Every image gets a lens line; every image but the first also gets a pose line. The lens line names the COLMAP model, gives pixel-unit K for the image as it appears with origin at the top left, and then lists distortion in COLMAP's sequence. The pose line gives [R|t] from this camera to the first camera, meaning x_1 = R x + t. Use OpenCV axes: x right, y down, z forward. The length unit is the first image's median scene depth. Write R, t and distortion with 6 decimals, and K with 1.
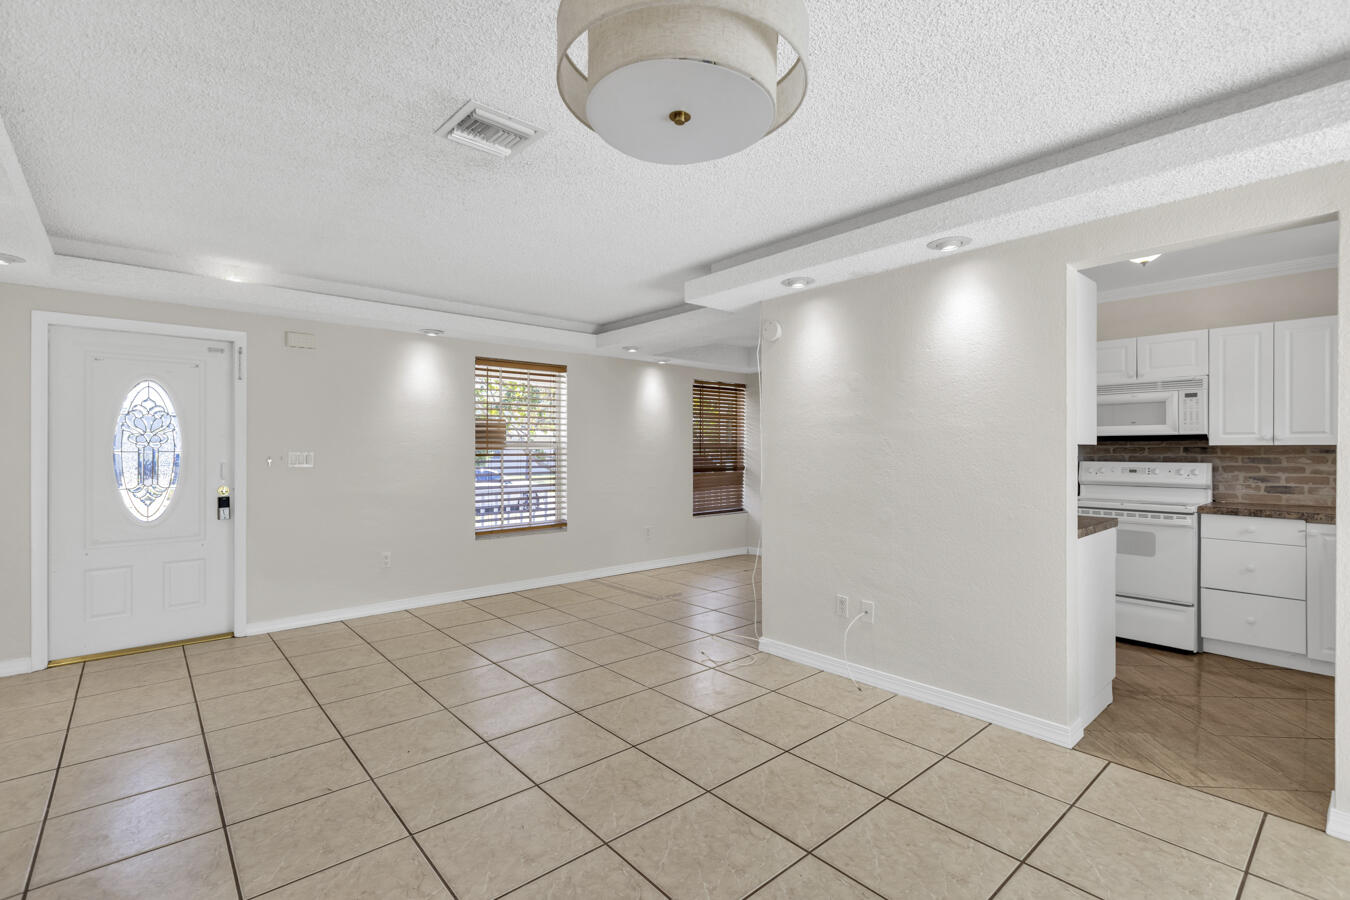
lens RADIAL K [[611.4, 0, 676.9], [0, 611.4, 446.6], [0, 0, 1]] dist [-0.000434, -0.000762]
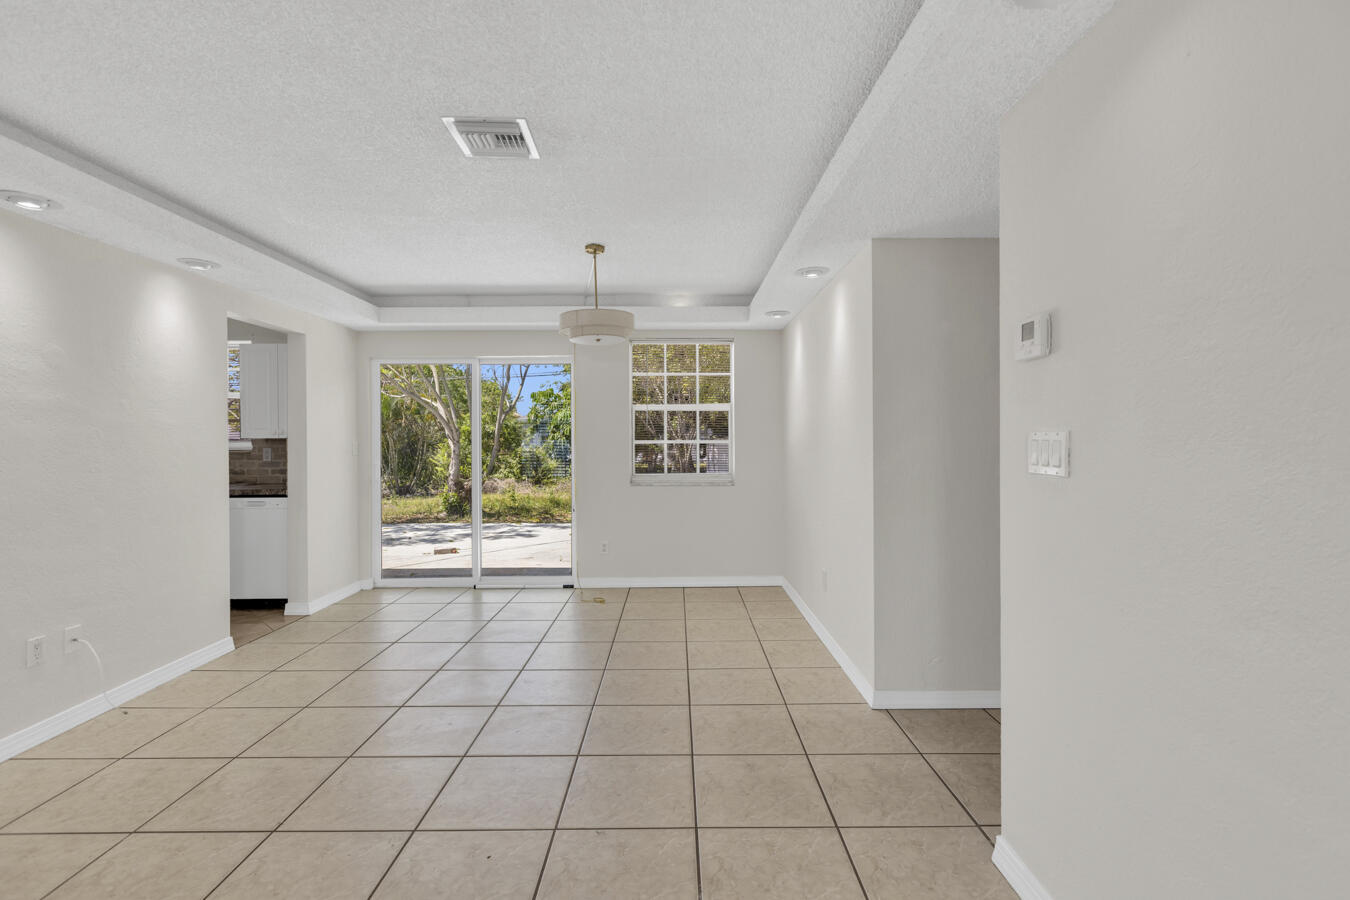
lens RADIAL K [[611.4, 0, 676.9], [0, 611.4, 446.6], [0, 0, 1]] dist [-0.000434, -0.000762]
pose [[-0.757248, -0.006736, 0.653093, -0.694690], [-0.002582, 0.999970, 0.007320, 0.002057], [-0.653123, 0.003857, -0.757242, 0.901958]]
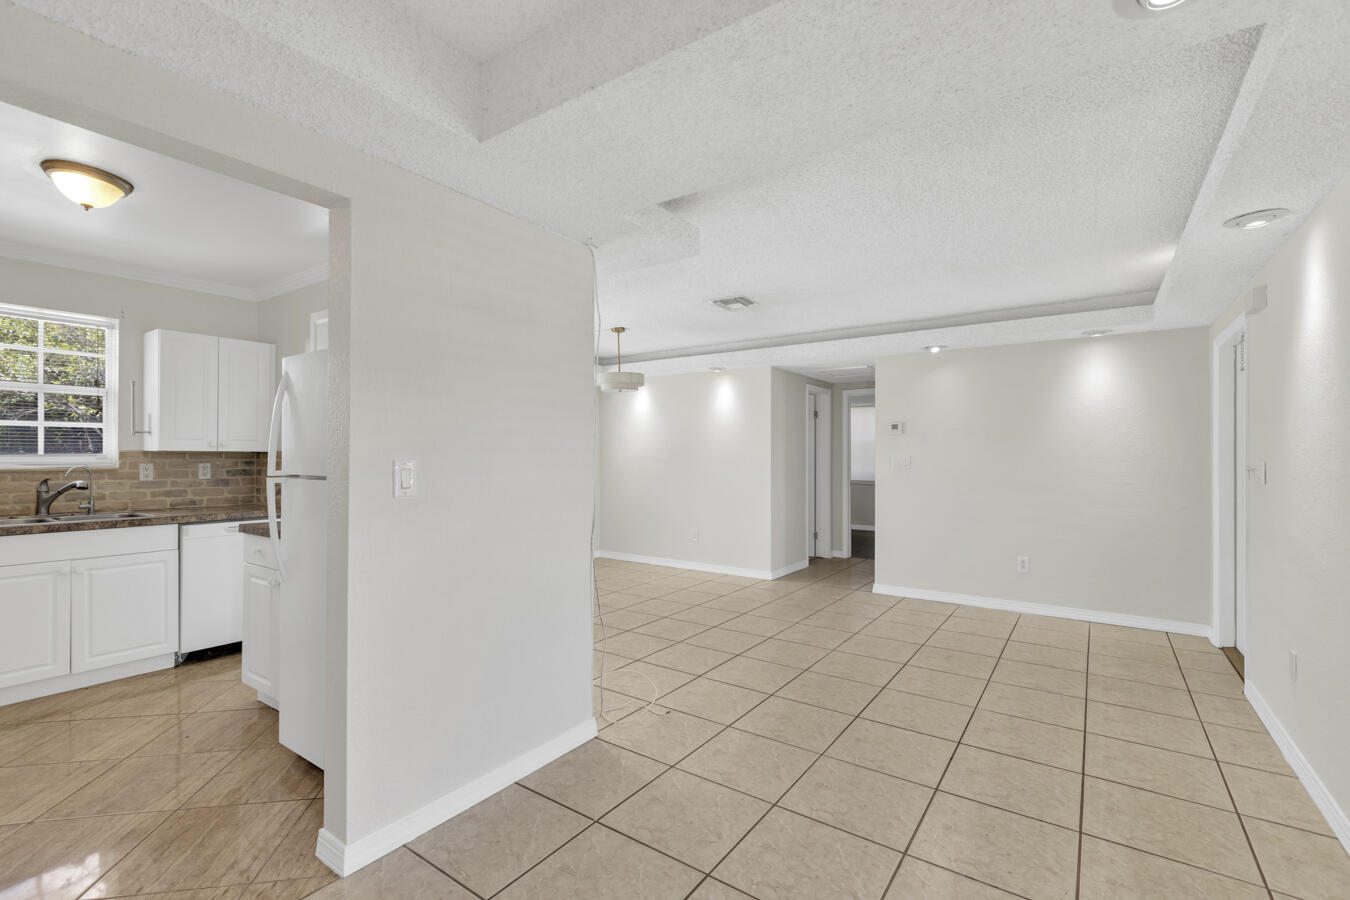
lens RADIAL K [[602.0, 0, 678.5], [0, 602.0, 450.1], [0, 0, 1]] dist [-0.001934, -0.001044]
pose [[-0.971017, -0.005898, -0.238936, 0.205462], [-0.002248, 0.999877, -0.015547, 0.008028], [0.238999, -0.014559, -0.970911, 1.658001]]
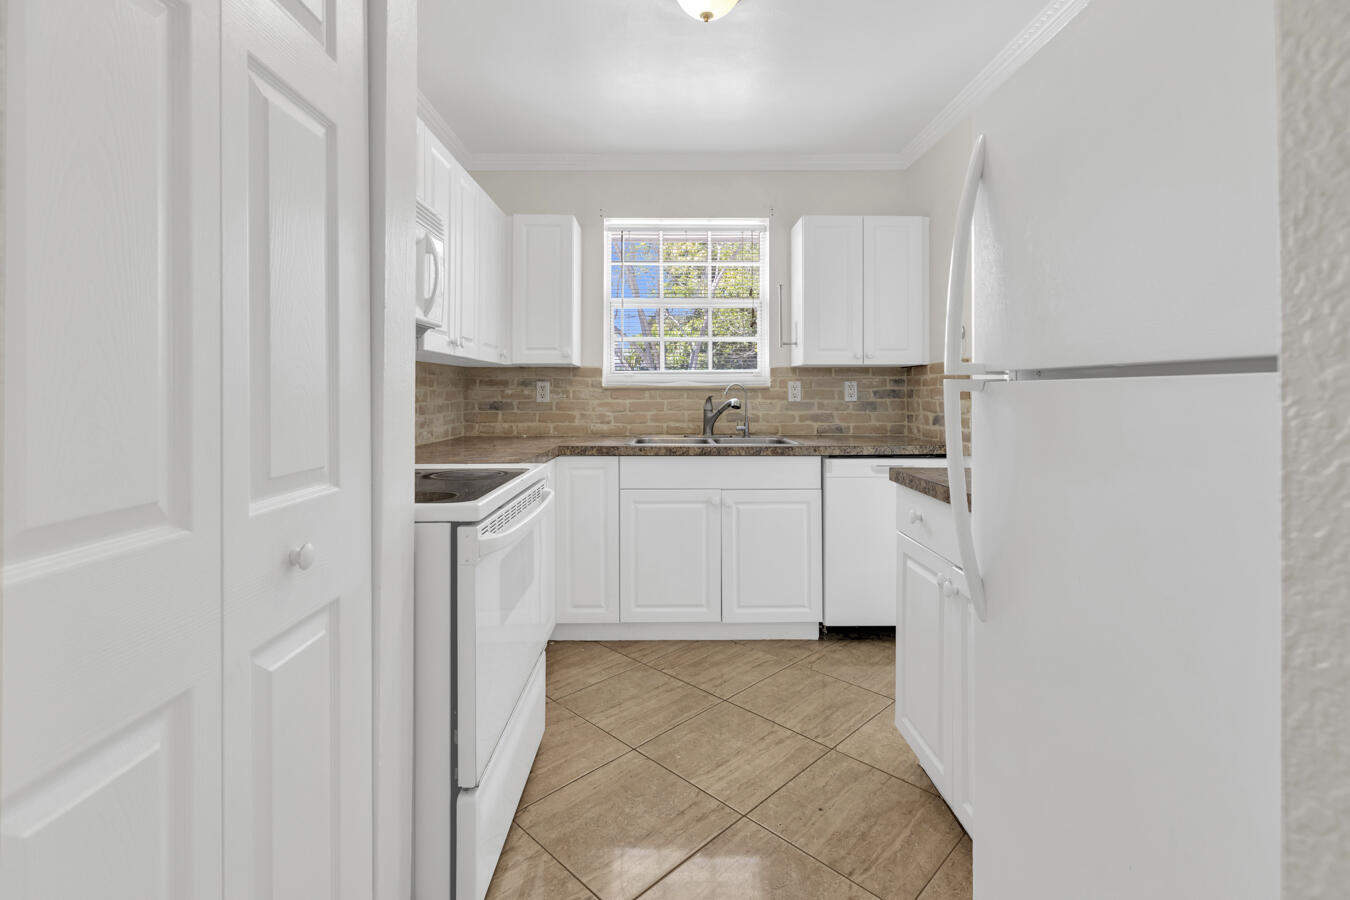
lens RADIAL K [[618.8, 0, 674.5], [0, 618.8, 393.0], [0, 0, 1]] dist [0.002747, 0.000313]
pose [[-0.752613, -0.000797, 0.658462, 0.374032], [-0.002286, 0.999996, -0.001403, 0.034694], [-0.658459, -0.002561, -0.752612, 1.252799]]
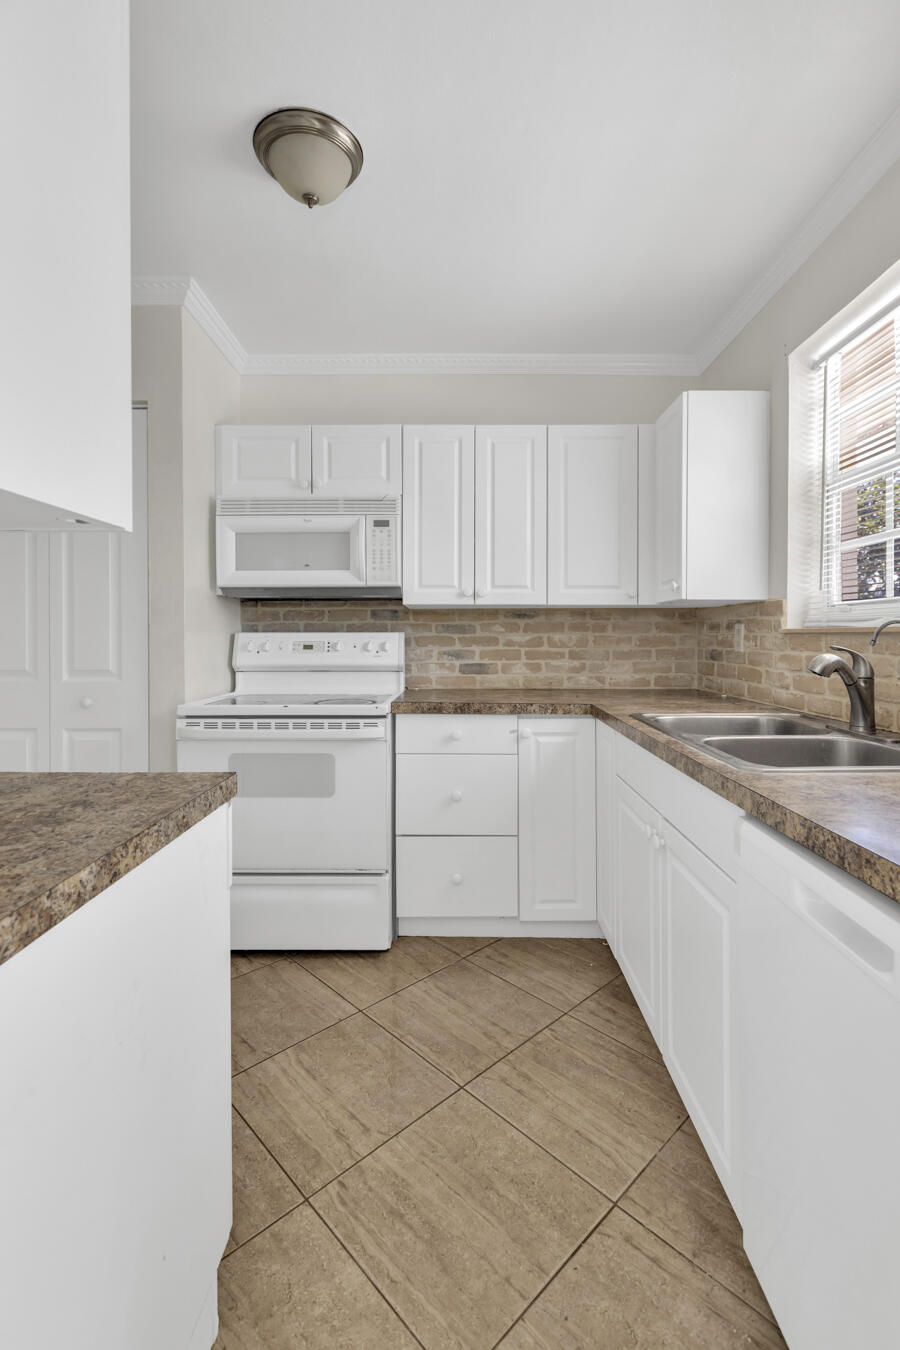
lens RADIAL K [[611.4, 0, 456.2], [0, 611.4, 647.6], [0, 0, 1]] dist [-0.000434, -0.000762]
pose [[0.666445, -0.014510, 0.745413, 0.428276], [-0.002892, 0.999753, 0.022046, 0.029455], [-0.745548, -0.016848, 0.666239, 0.529253]]
